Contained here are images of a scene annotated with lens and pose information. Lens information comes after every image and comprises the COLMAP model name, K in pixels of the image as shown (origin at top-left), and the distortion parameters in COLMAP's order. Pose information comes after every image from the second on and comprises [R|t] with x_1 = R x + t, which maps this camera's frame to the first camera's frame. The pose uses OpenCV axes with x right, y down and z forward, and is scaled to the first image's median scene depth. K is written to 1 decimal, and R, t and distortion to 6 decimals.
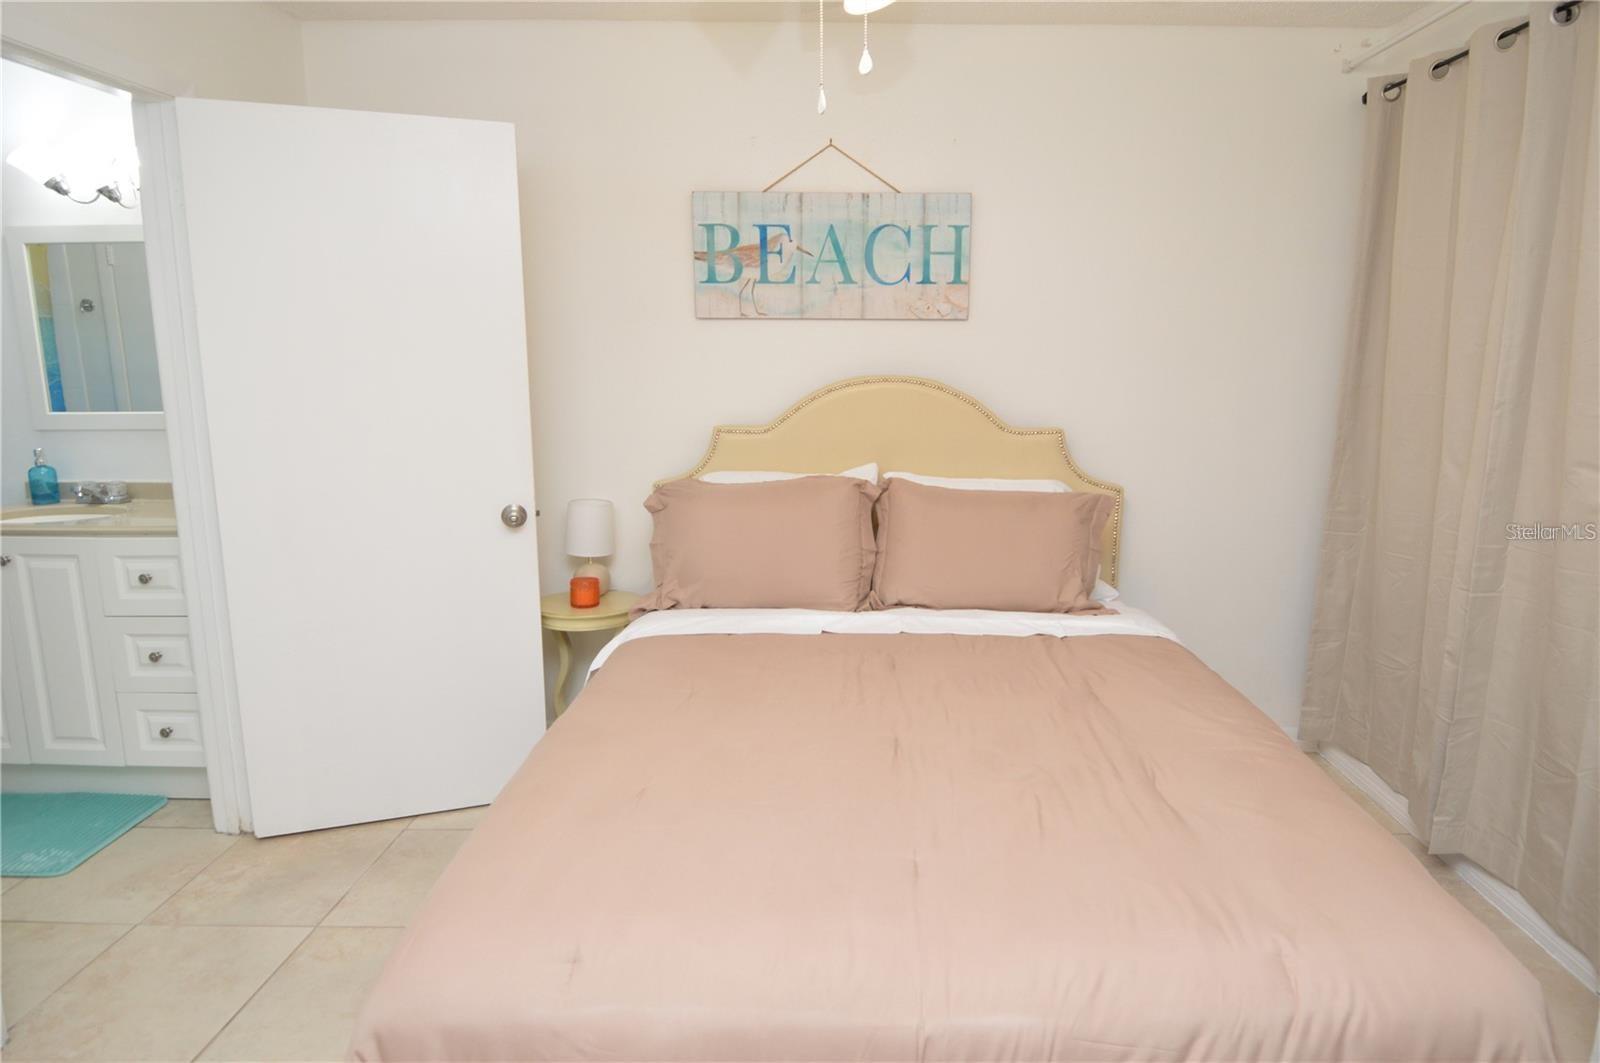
lens RADIAL K [[899.7, 0, 840.8], [0, 899.7, 507.5], [0, 0, 1]] dist [0.015217, -0.021682]
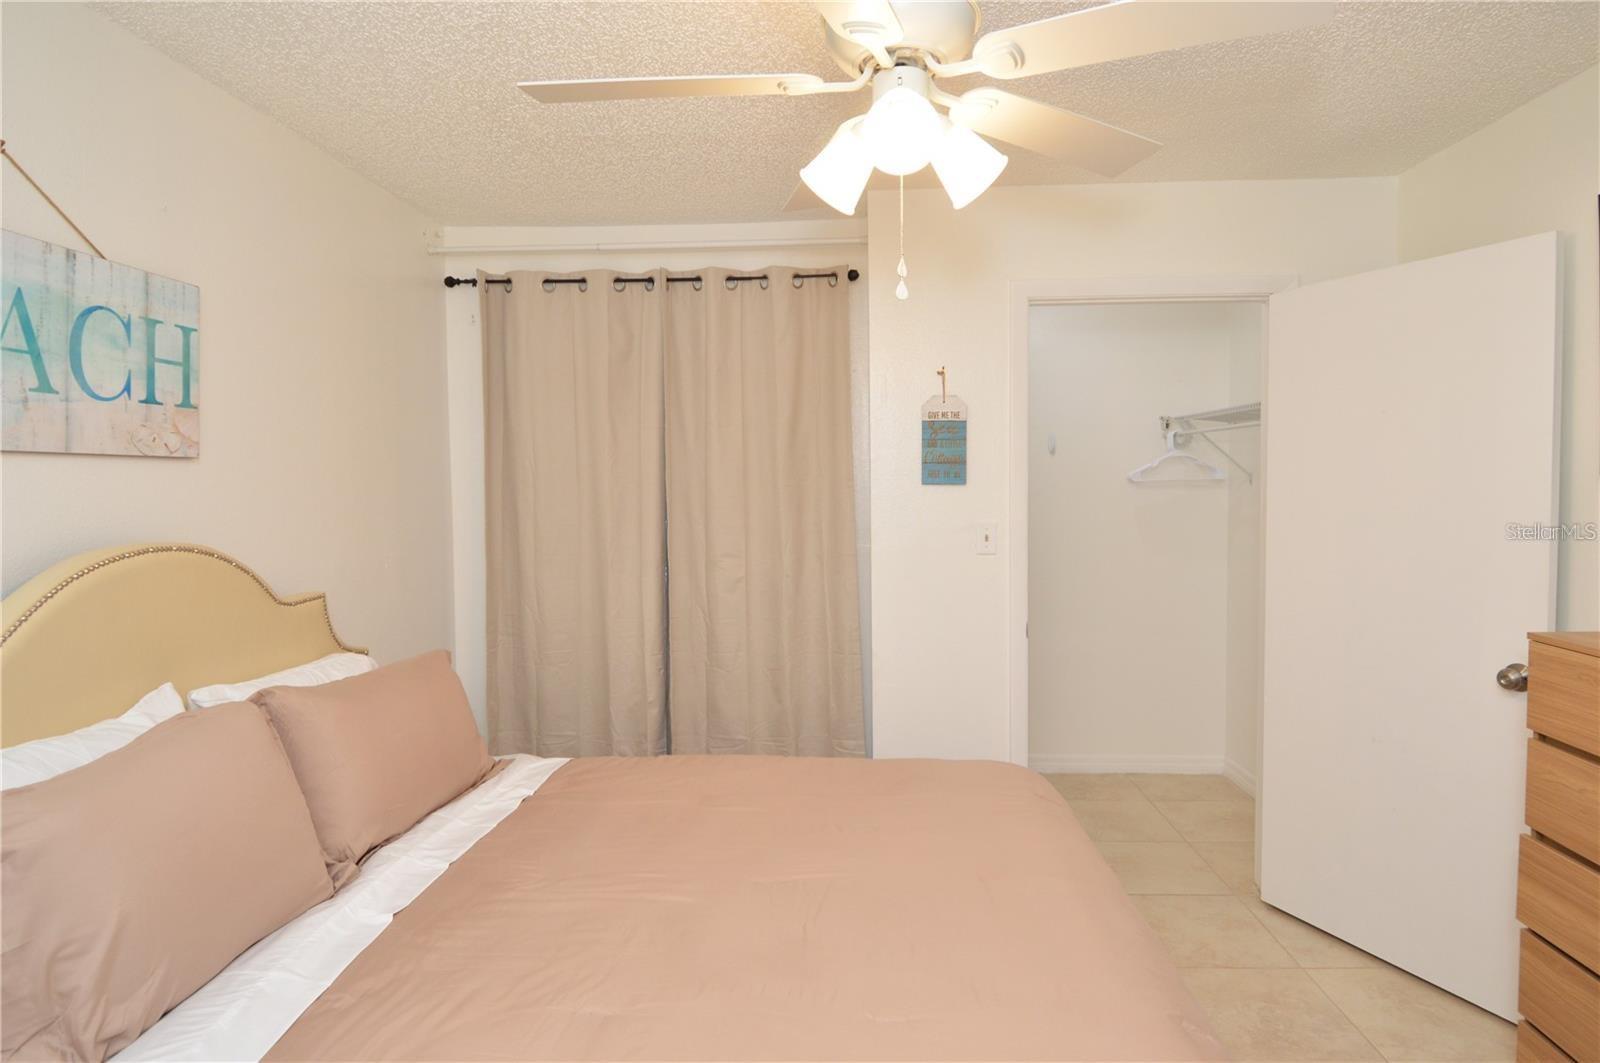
lens RADIAL K [[883.3, 0, 821.8], [0, 883.3, 513.1], [0, 0, 1]] dist [0.020939, -0.026442]
pose [[0.043994, -0.038984, 0.998271, -0.540265], [0.183548, 0.982544, 0.030281, -0.099371], [-0.982026, 0.181898, 0.050382, 0.500698]]
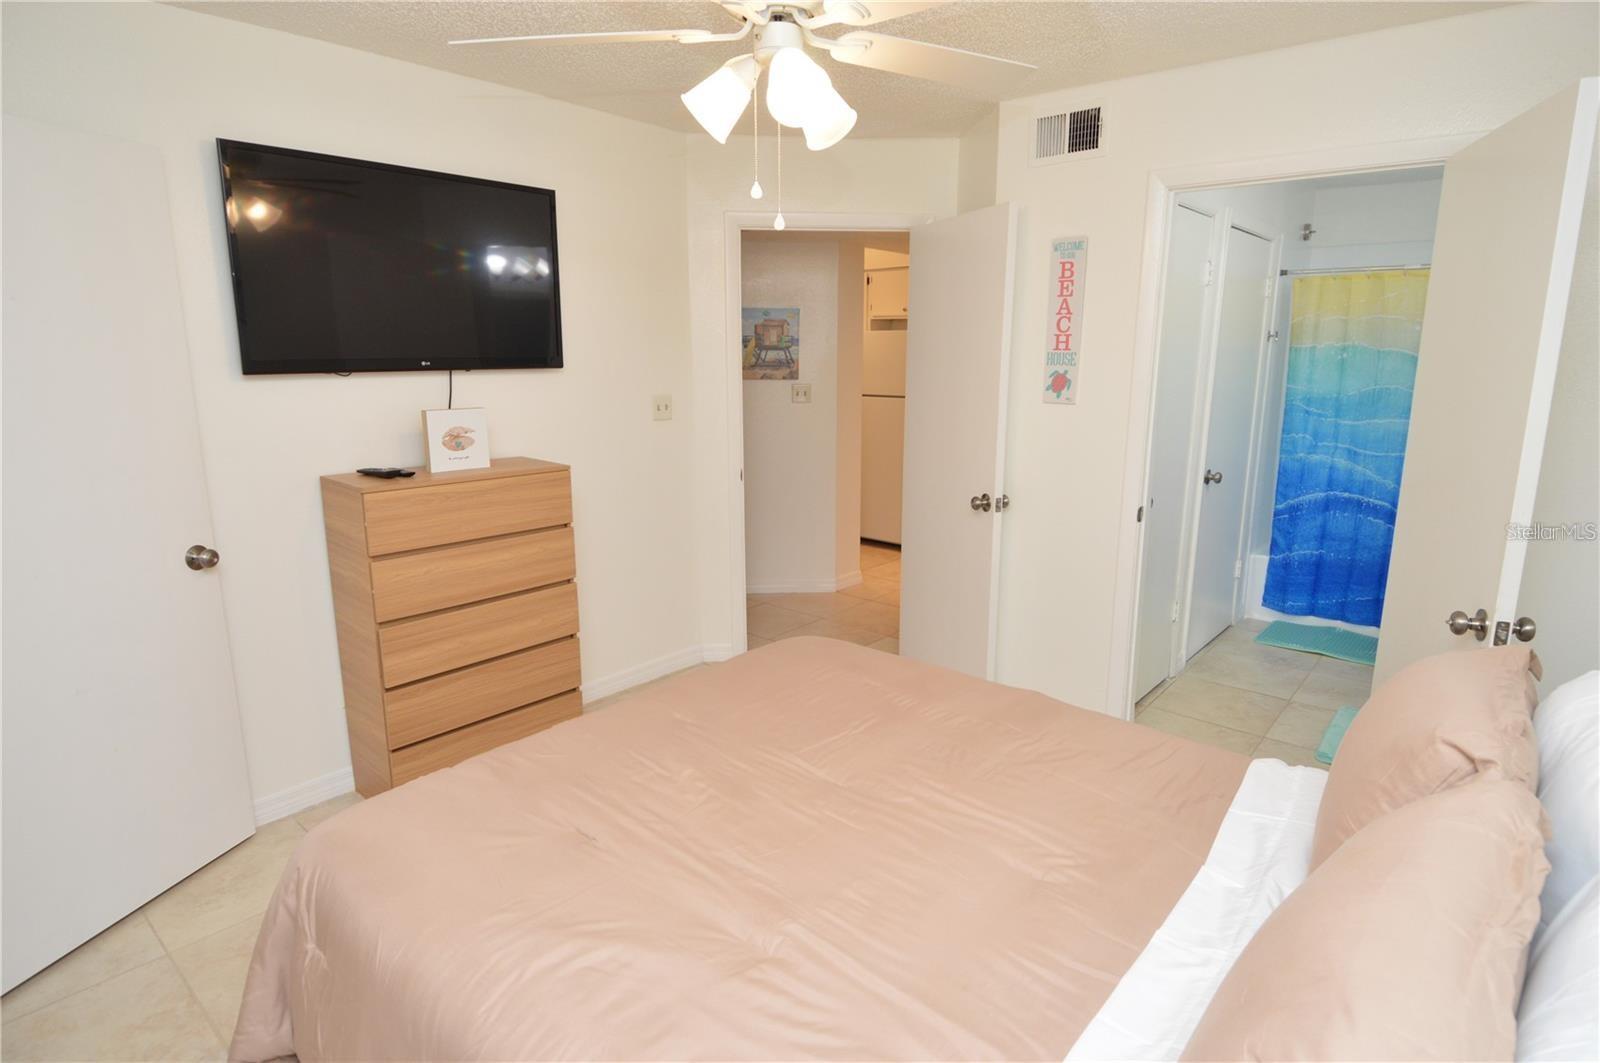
lens RADIAL K [[847.2, 0, 813.9], [0, 847.2, 526.6], [0, 0, 1]] dist [0.026566, -0.044999]
pose [[-0.647987, 0.154507, -0.745816, 0.467231], [-0.137869, 0.939238, 0.314362, -0.194880], [0.749070, 0.306527, -0.587312, 0.896177]]
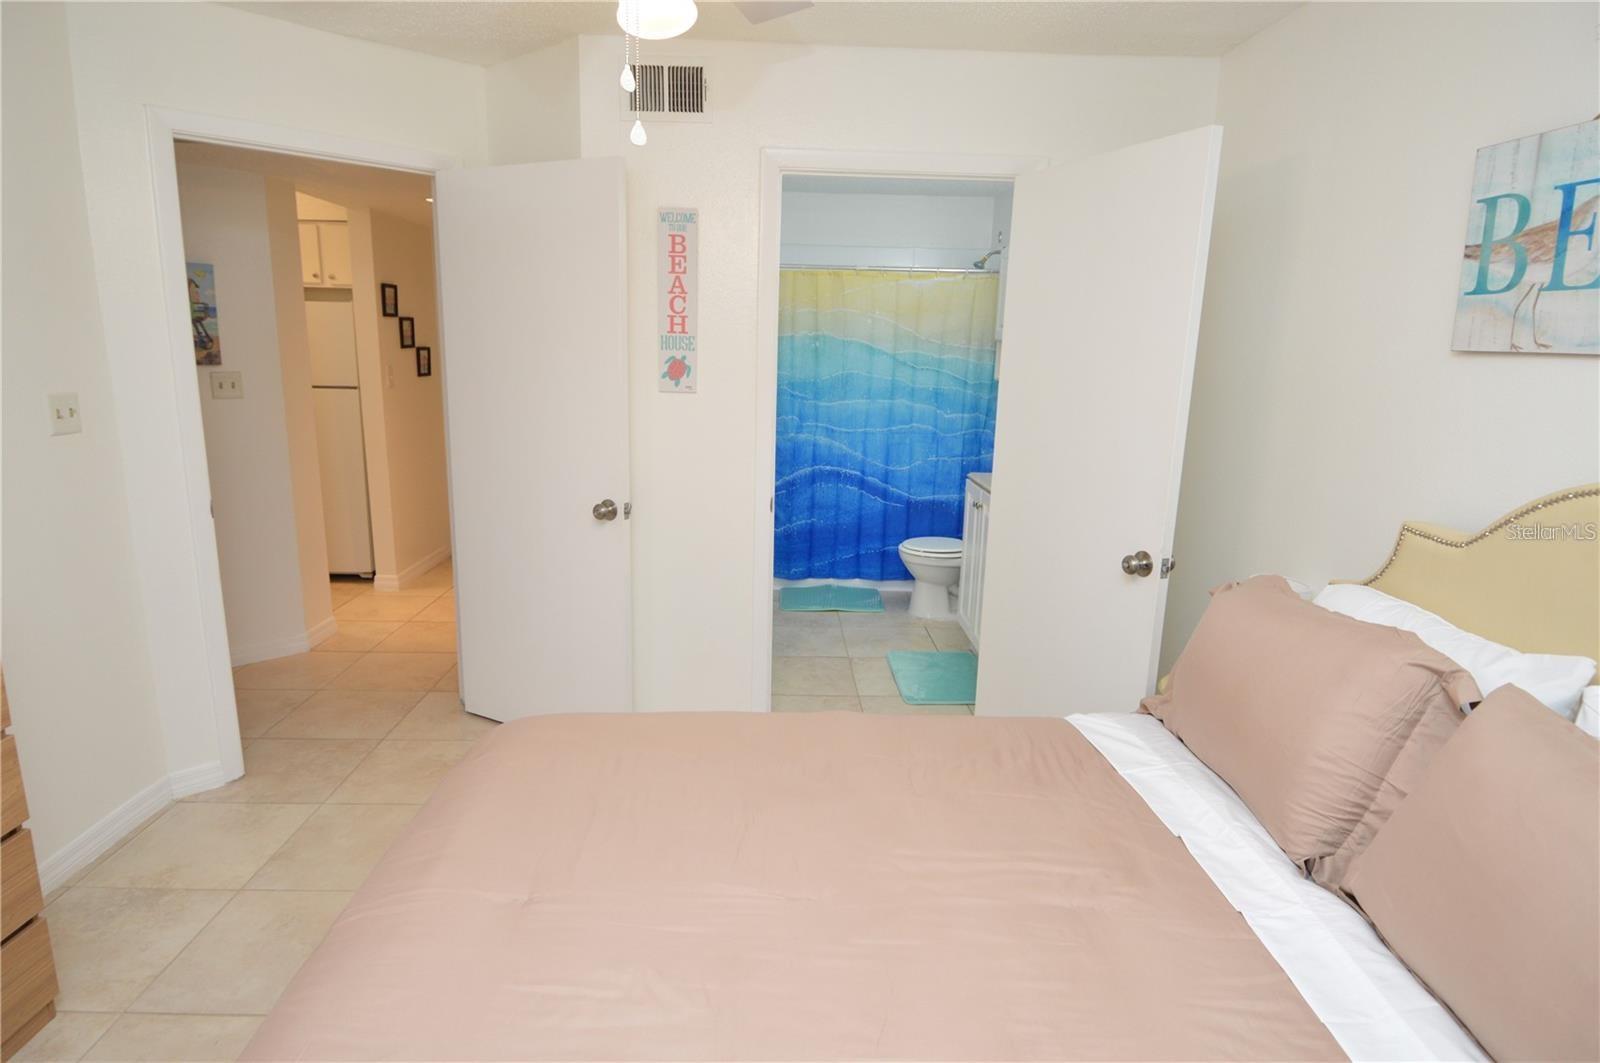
lens RADIAL K [[868.2, 0, 800.0], [0, 868.2, 531.5], [0, 0, 1]] dist [0.019982, -0.029019]
pose [[0.032547, 0.212072, -0.976712, 0.452520], [-0.201507, 0.958555, 0.201415, -0.120752], [0.978946, 0.190259, 0.073932, 0.536663]]
